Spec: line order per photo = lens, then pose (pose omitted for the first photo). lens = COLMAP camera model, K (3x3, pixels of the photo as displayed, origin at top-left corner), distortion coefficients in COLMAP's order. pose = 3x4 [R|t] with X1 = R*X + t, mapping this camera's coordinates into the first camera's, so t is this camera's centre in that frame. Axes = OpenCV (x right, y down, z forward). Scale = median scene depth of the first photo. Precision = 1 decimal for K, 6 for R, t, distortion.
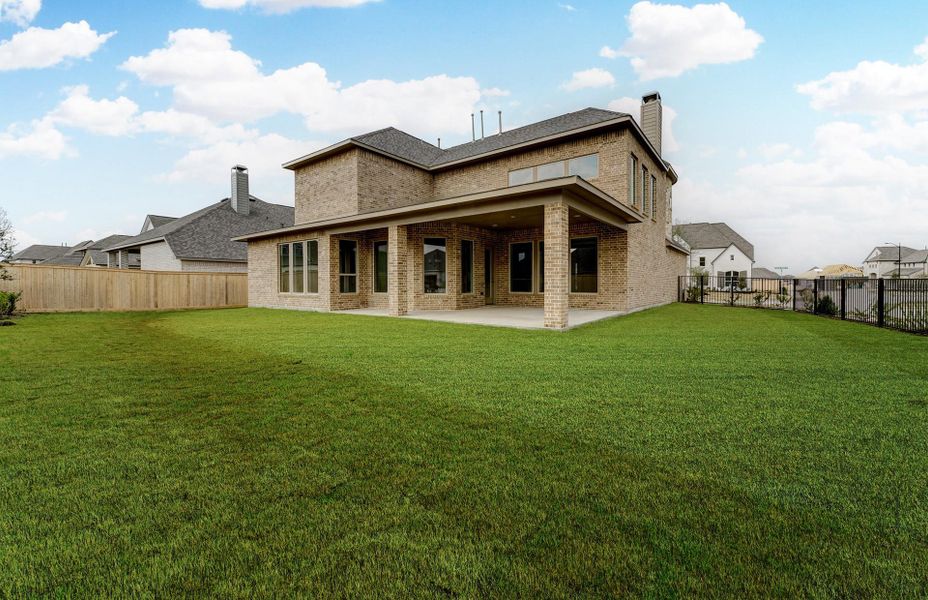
lens RADIAL K [[366.4, 0, 460.0], [0, 366.4, 300.2], [0, 0, 1]] dist [0.000024, -0.000330]
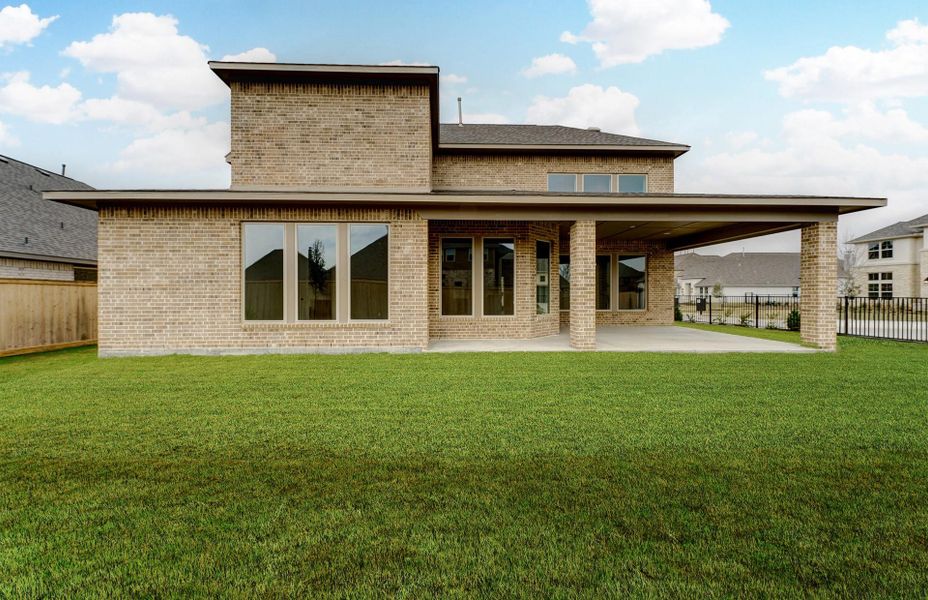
lens RADIAL K [[381.9, 0, 464.0], [0, 381.9, 314.8], [0, 0, 1]] dist [-0.000490, -0.000114]
pose [[0.784320, -0.019846, 0.620038, -0.618410], [0.025168, 0.999683, 0.000161, -0.022363], [-0.619845, 0.015479, 0.784571, 0.440494]]
